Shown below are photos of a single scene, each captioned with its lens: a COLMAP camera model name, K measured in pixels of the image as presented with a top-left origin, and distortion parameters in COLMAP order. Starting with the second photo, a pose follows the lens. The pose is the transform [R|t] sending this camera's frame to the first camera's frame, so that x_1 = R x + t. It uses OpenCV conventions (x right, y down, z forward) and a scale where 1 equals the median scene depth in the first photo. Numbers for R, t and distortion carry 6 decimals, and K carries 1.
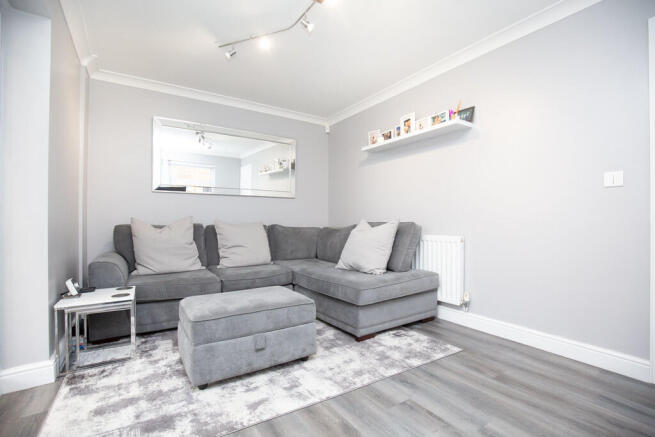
lens RADIAL K [[300.5, 0, 327.5], [0, 300.5, 218.5], [0, 0, 1]] dist [-0.025728, 0.000178]
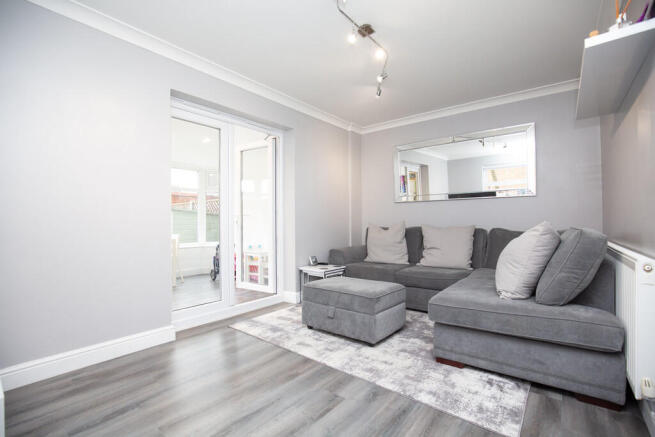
lens RADIAL K [[300.5, 0, 327.5], [0, 300.5, 218.5], [0, 0, 1]] dist [-0.025728, 0.000178]
pose [[0.316393, -0.017963, -0.948458, 0.925249], [0.000880, 0.999826, -0.018642, 0.010009], [0.948628, 0.005063, 0.316354, 0.466151]]
